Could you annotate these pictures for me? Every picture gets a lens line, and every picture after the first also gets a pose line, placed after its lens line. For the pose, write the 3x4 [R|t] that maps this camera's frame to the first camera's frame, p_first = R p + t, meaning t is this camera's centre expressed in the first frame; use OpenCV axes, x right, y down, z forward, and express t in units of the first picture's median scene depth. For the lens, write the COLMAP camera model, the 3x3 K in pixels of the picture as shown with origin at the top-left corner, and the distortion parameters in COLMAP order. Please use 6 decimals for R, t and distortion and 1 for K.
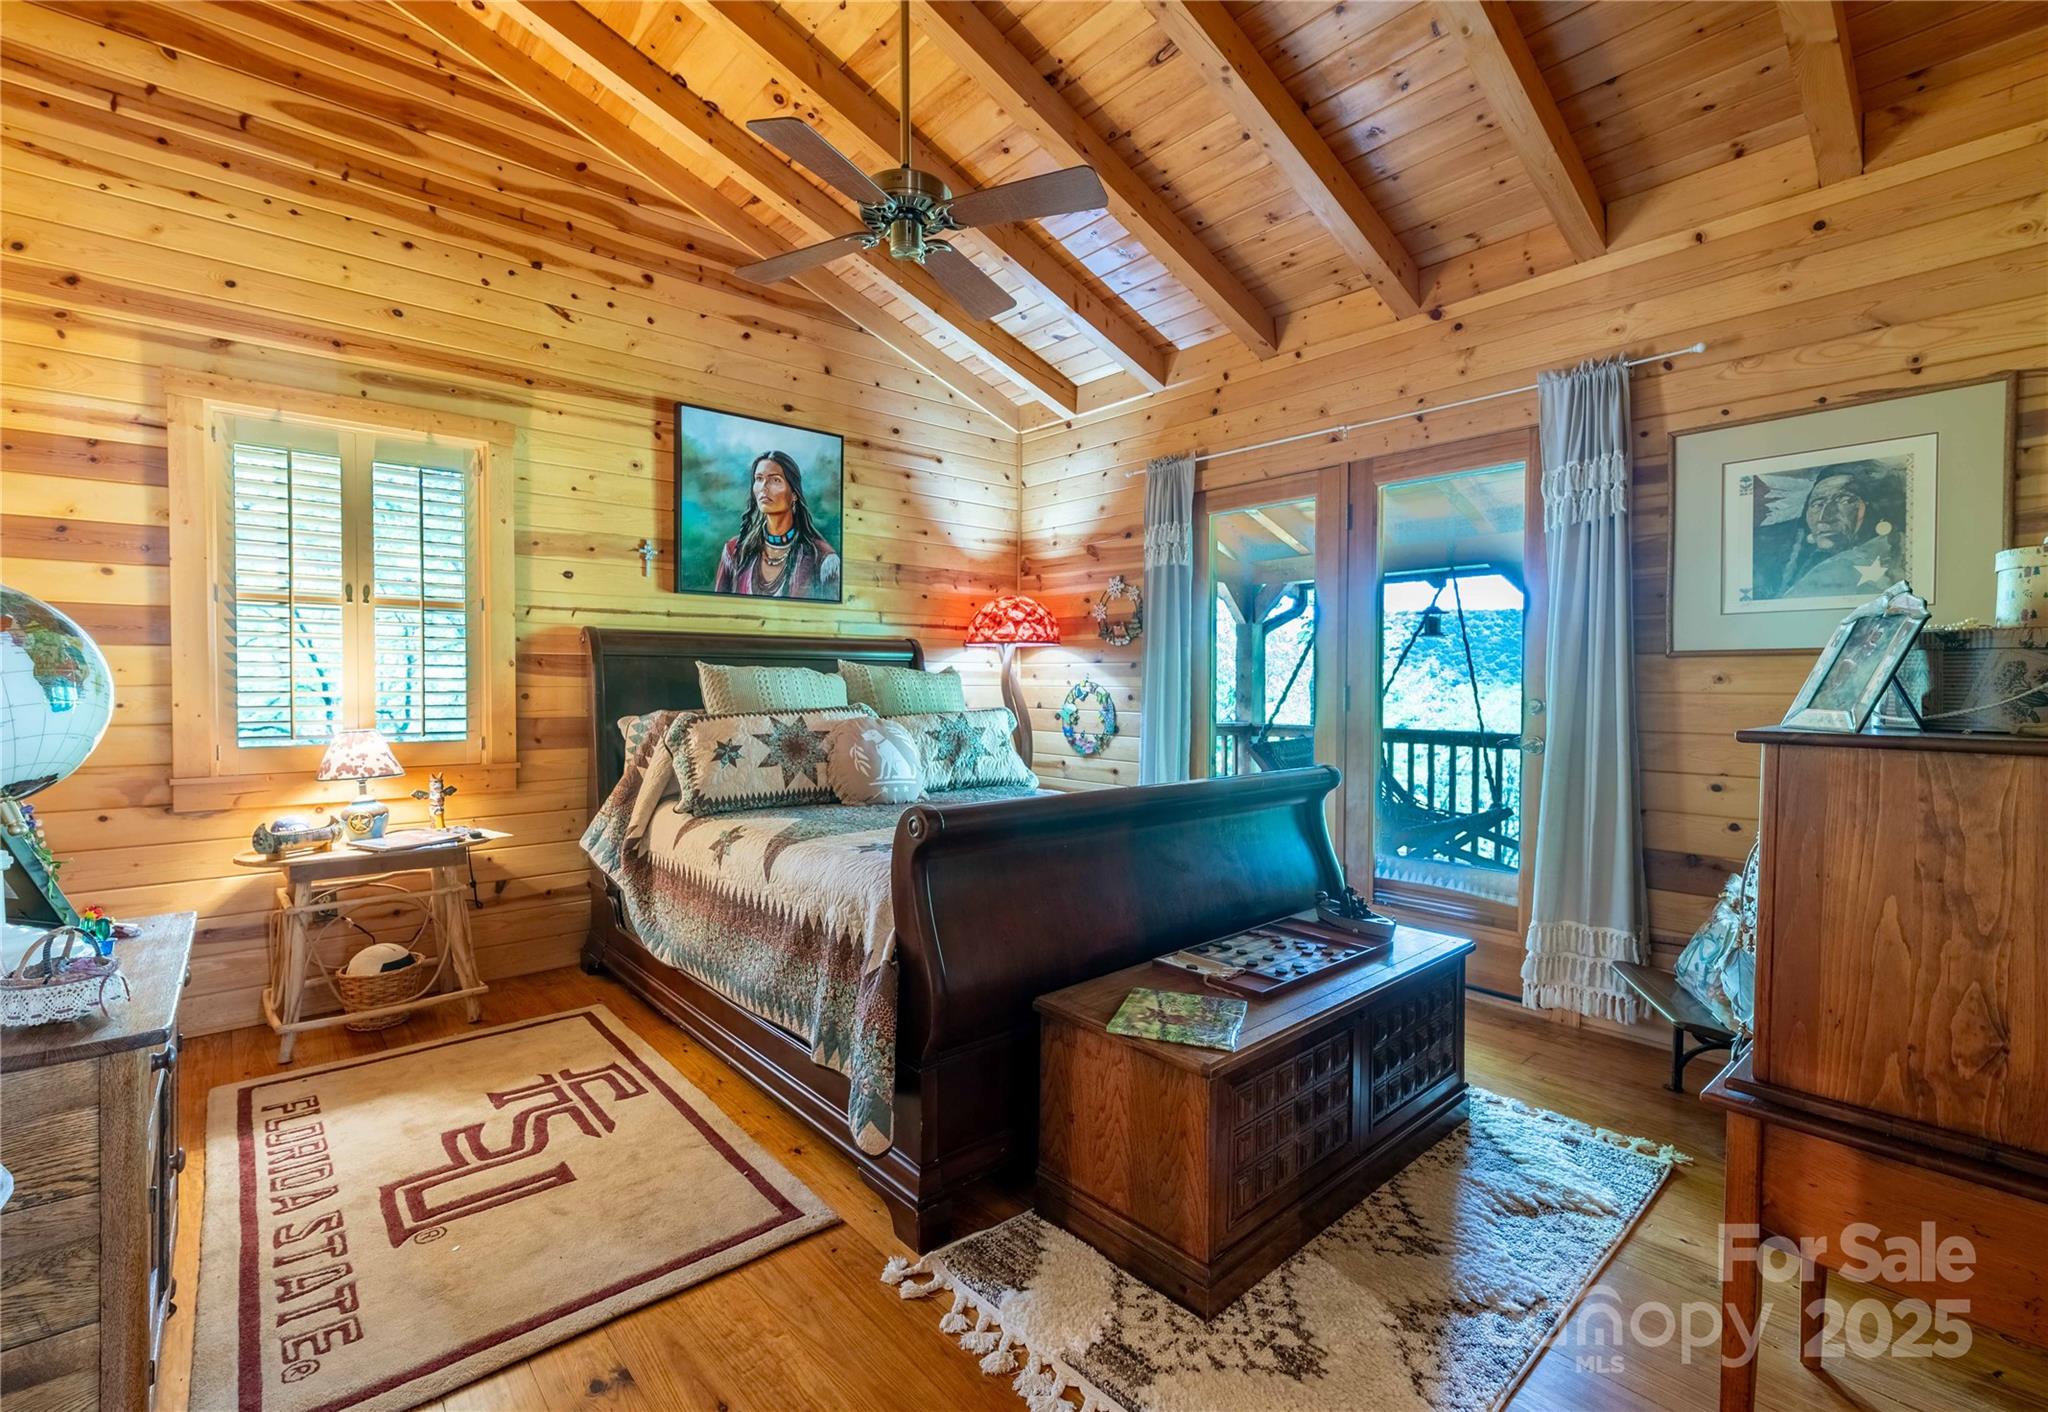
lens RADIAL K [[884.9, 0, 1004.1], [0, 884.9, 702.0], [0, 0, 1]] dist [0.001659, 0.000319]
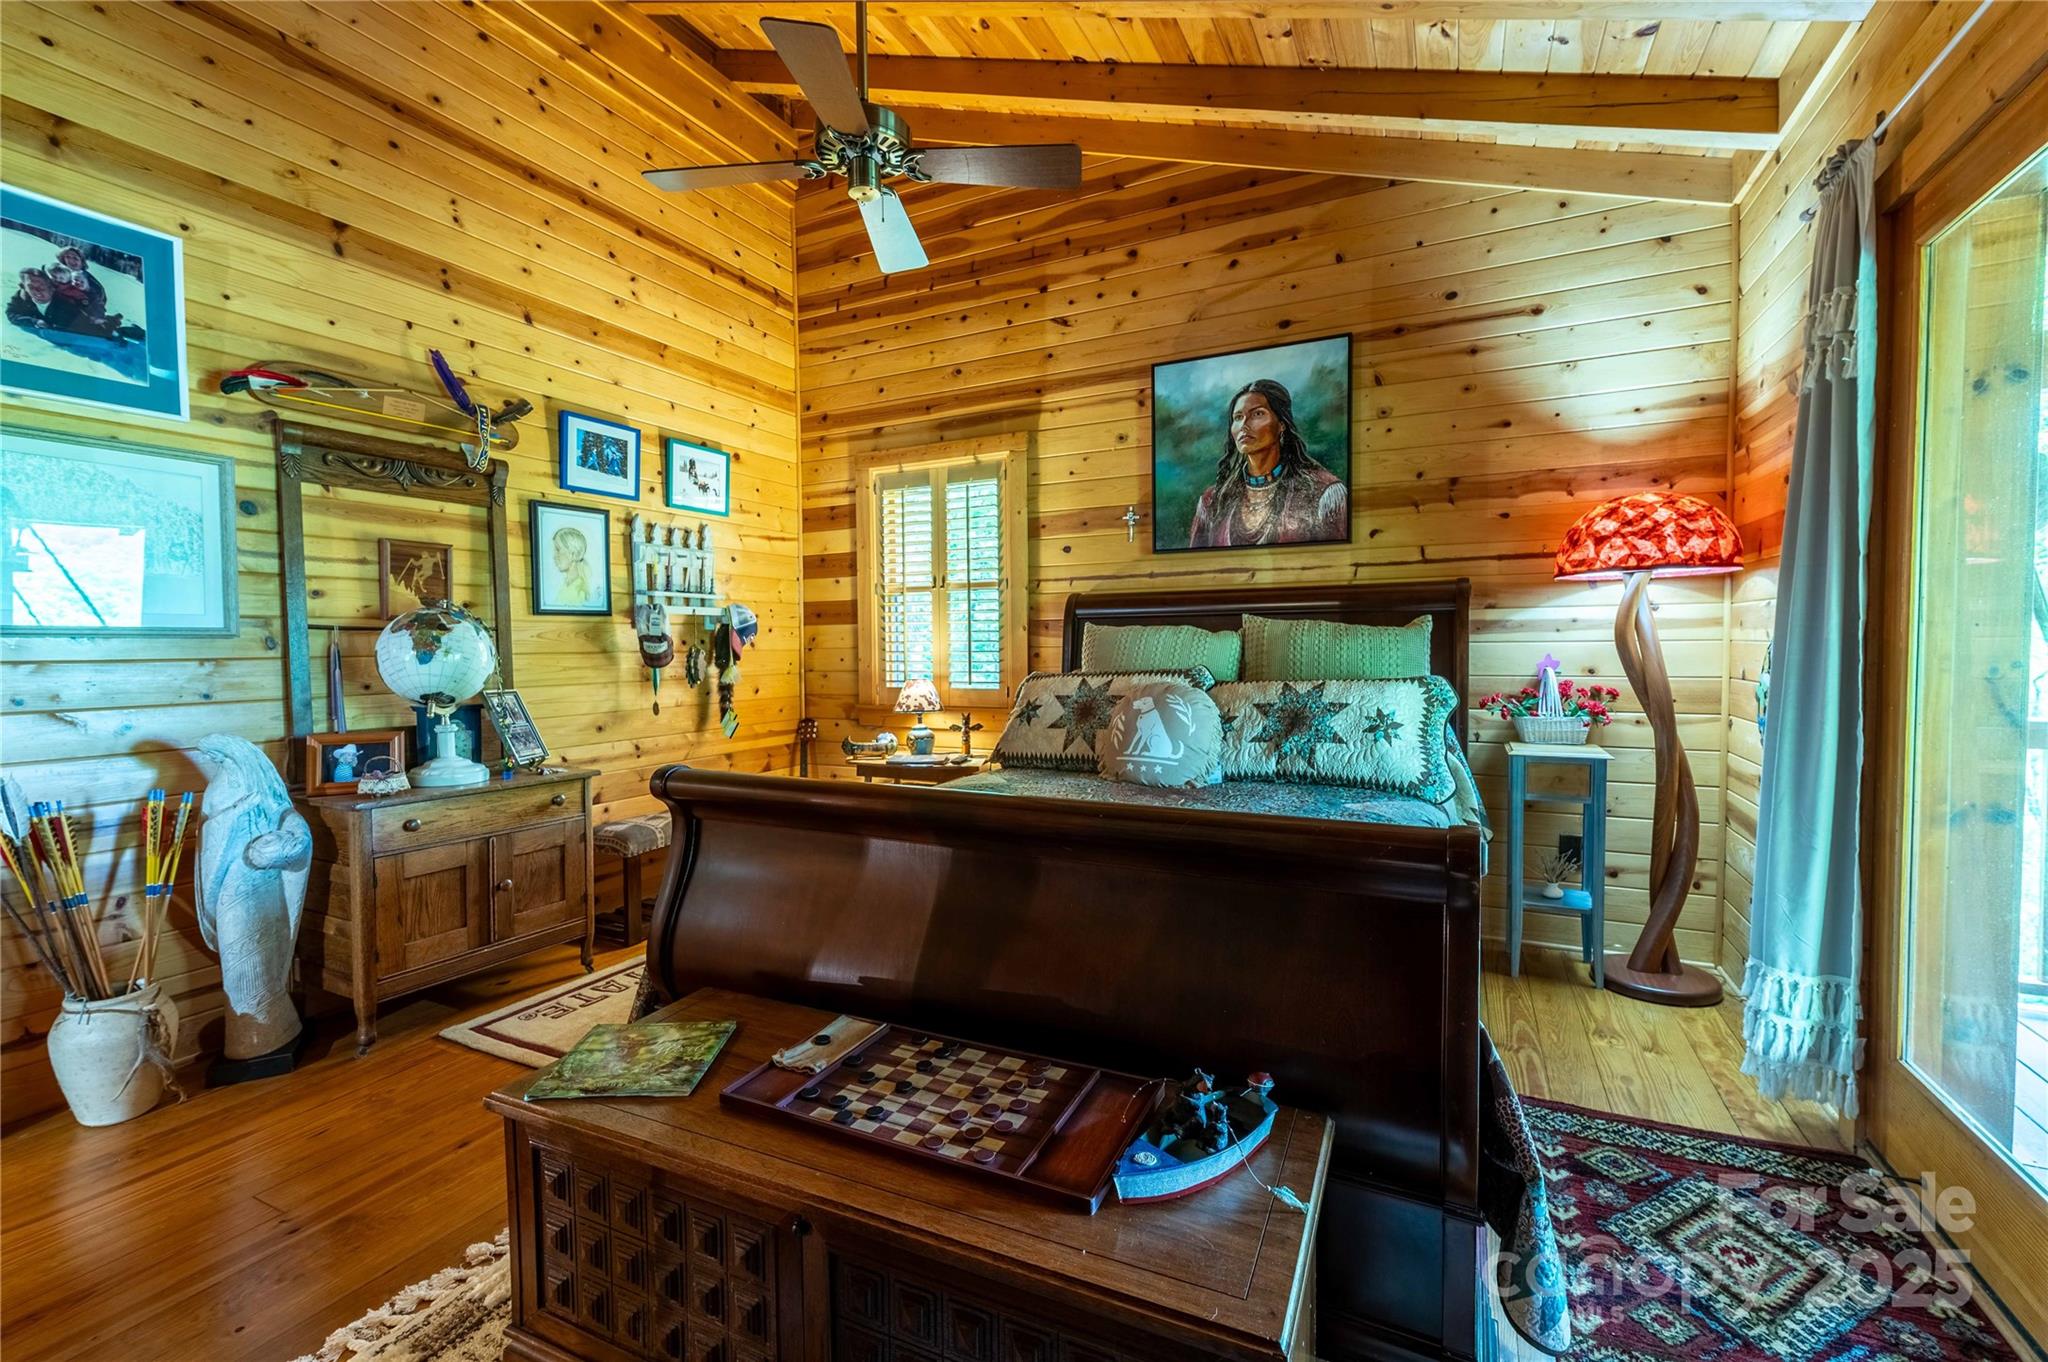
lens RADIAL K [[869.2, 0, 1019.5], [0, 869.2, 678.6], [0, 0, 1]] dist [0.003438, -0.001015]
pose [[0.404813, 0.031649, -0.913851, 0.511541], [-0.006498, 0.999475, 0.031736, -0.011480], [0.914376, -0.006909, 0.404807, 0.478286]]
